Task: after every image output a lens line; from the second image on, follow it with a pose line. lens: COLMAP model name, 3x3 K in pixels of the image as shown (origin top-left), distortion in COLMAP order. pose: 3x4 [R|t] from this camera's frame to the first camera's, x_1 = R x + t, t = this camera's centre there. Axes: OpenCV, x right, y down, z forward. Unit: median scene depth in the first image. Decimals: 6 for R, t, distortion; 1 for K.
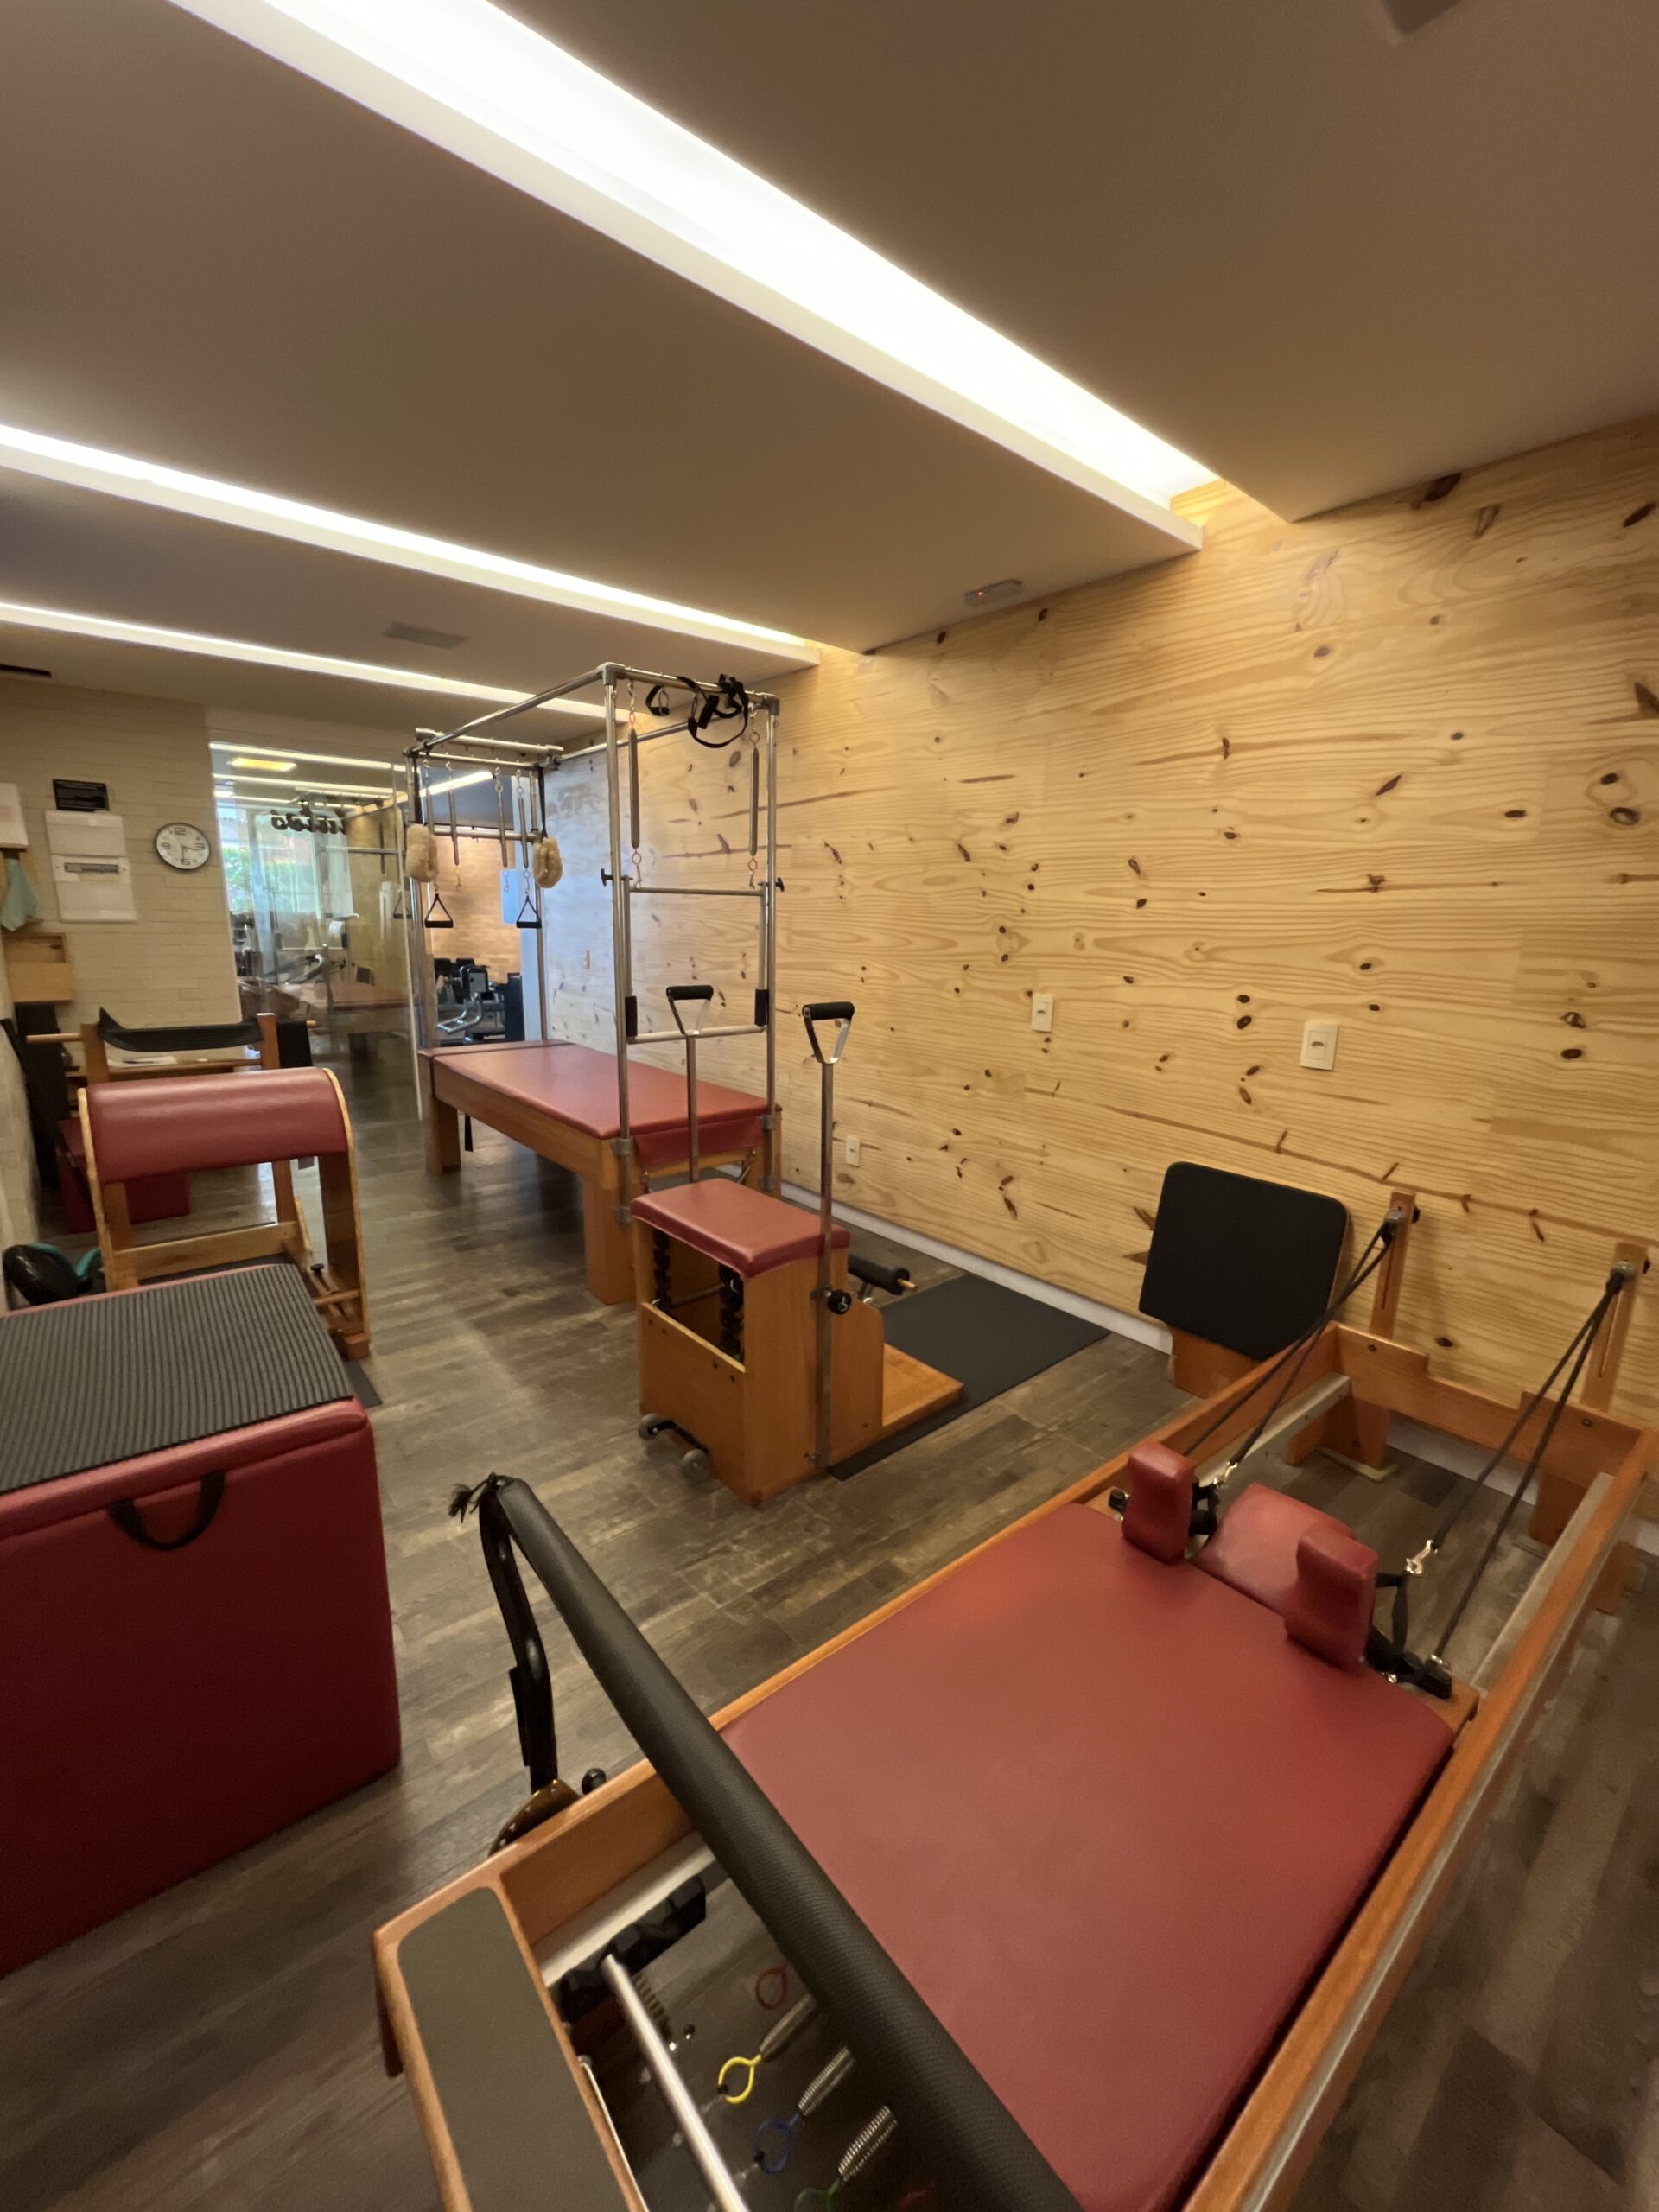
lens RADIAL K [[896.8, 0, 820.3], [0, 896.8, 1107.2], [0, 0, 1]] dist [0.004264, 0.000122]
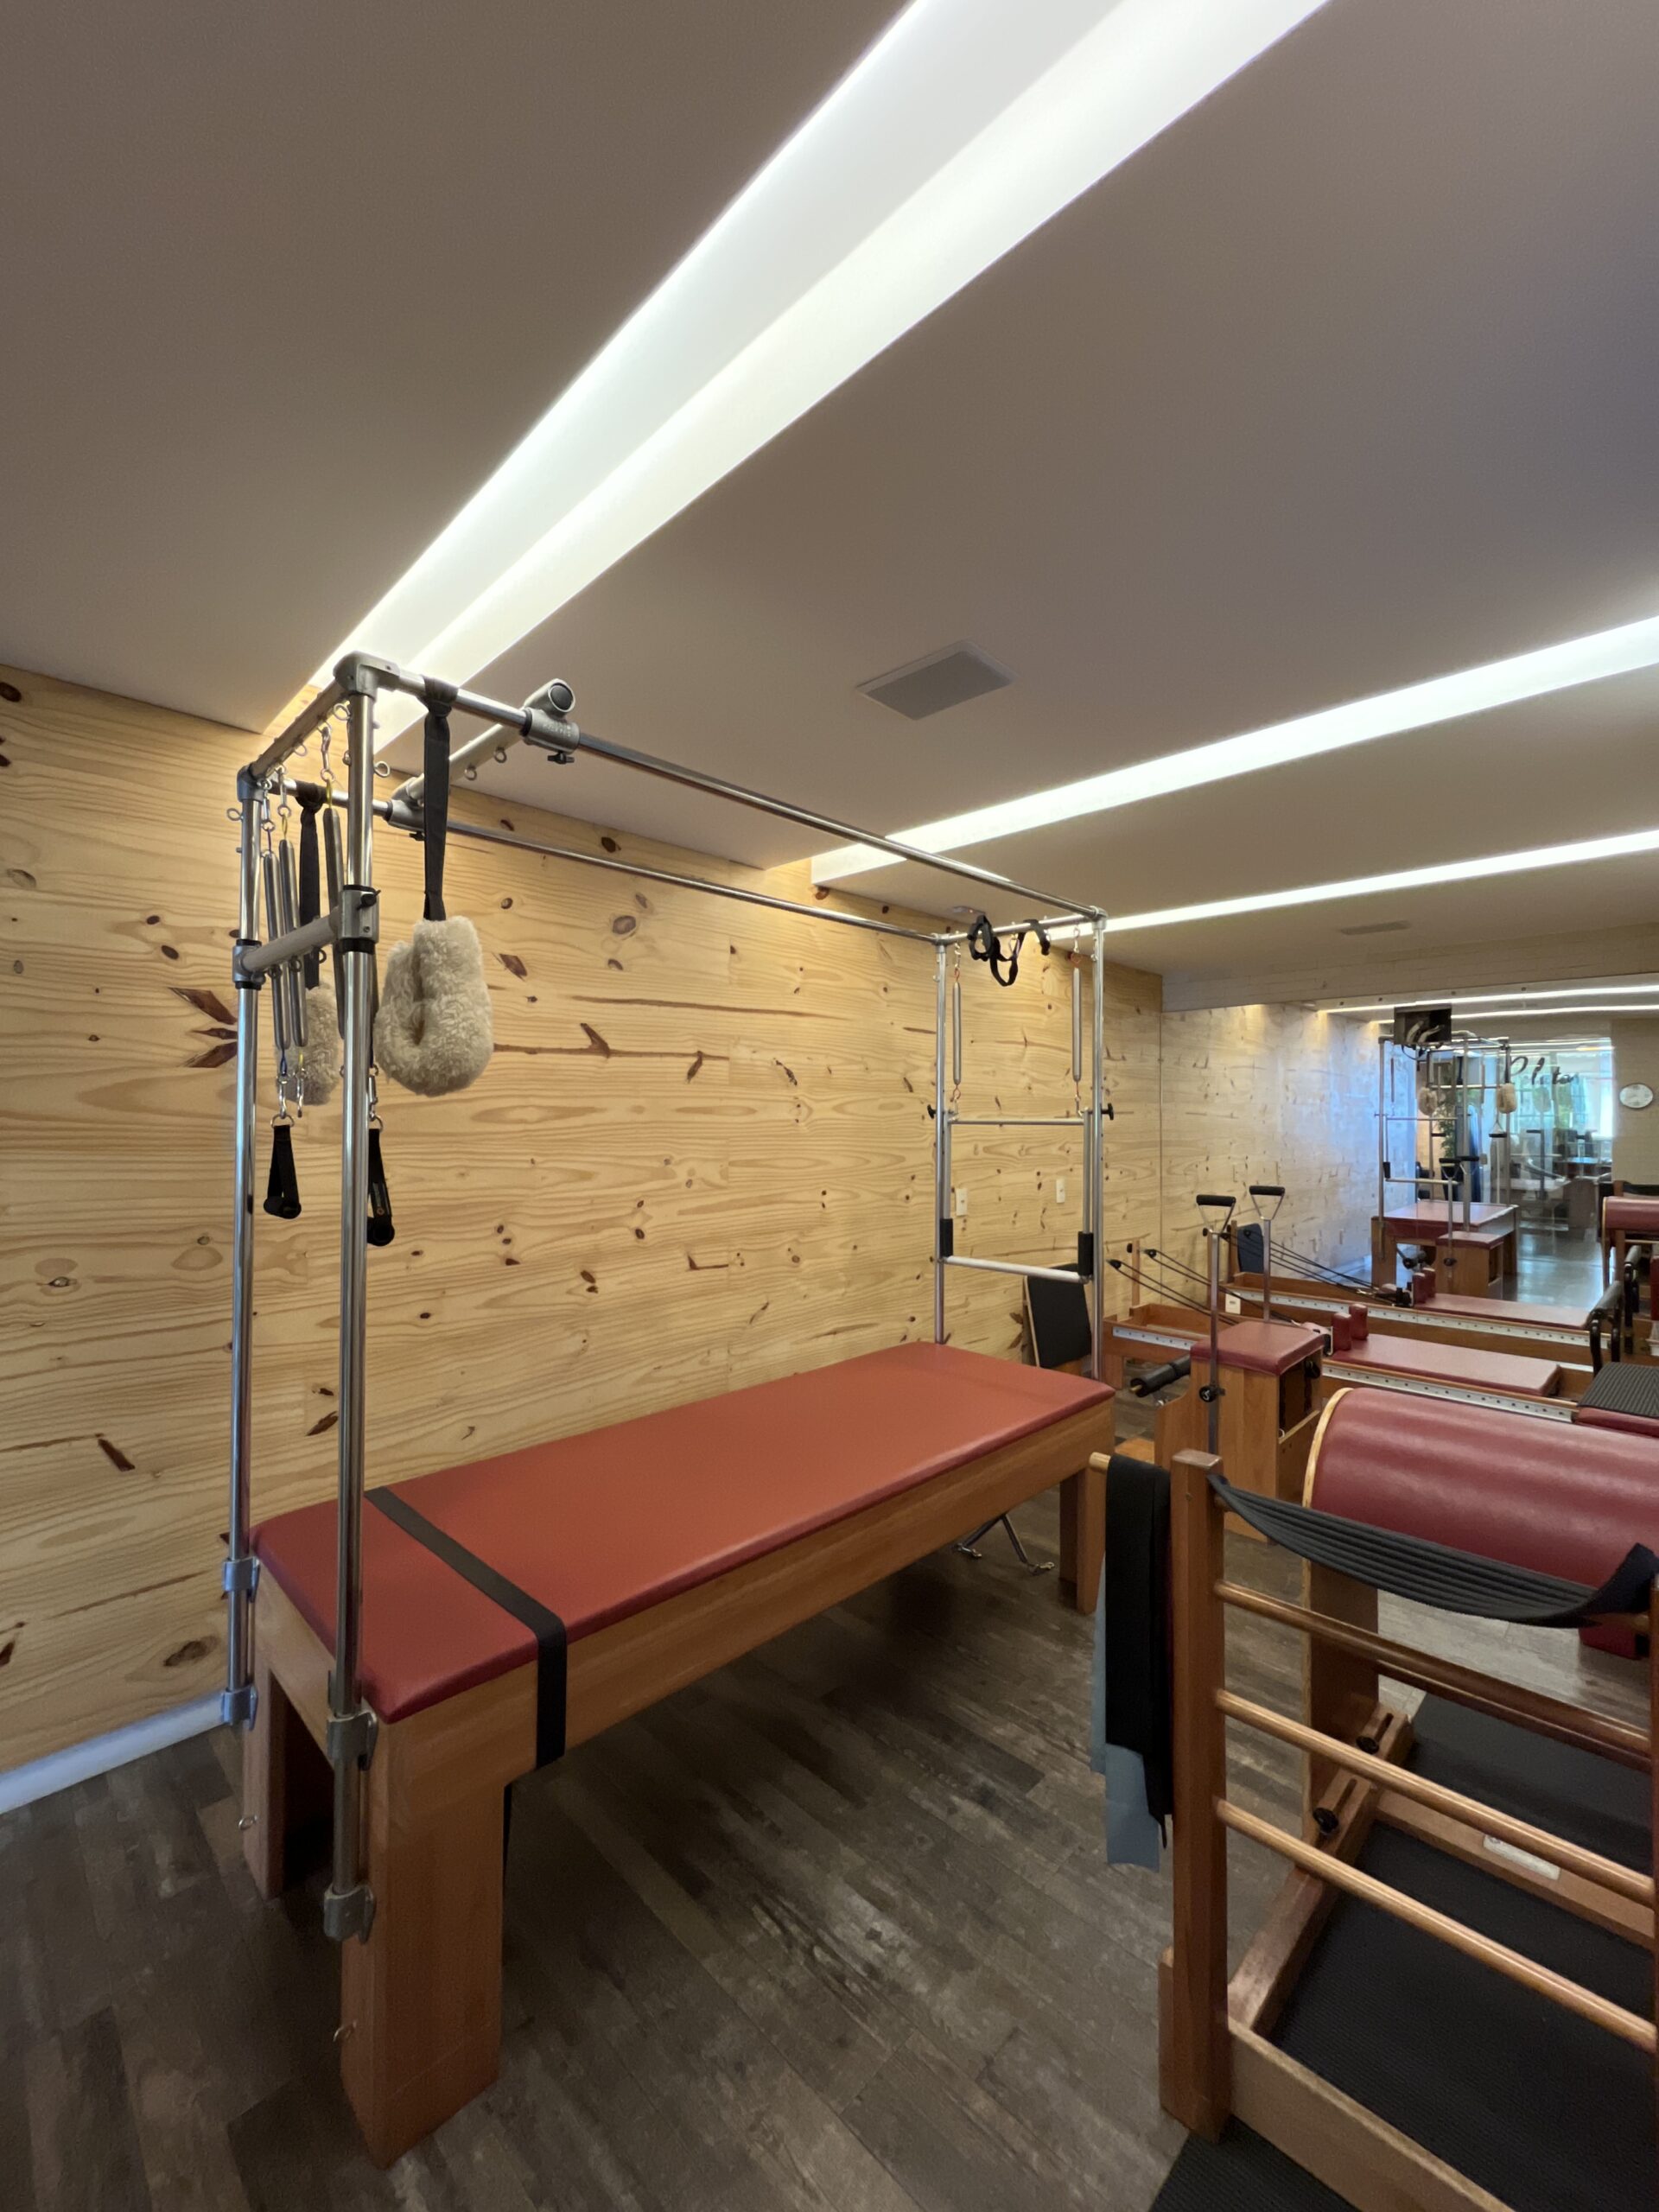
lens RADIAL K [[896.8, 0, 820.3], [0, 896.8, 1108.5], [0, 0, 1]] dist [0.004264, 0.000122]
pose [[-0.100094, -0.004652, 0.994967, -0.969348], [0.210844, 0.977180, 0.025779, -0.288224], [-0.972382, 0.212363, -0.096829, 1.158142]]
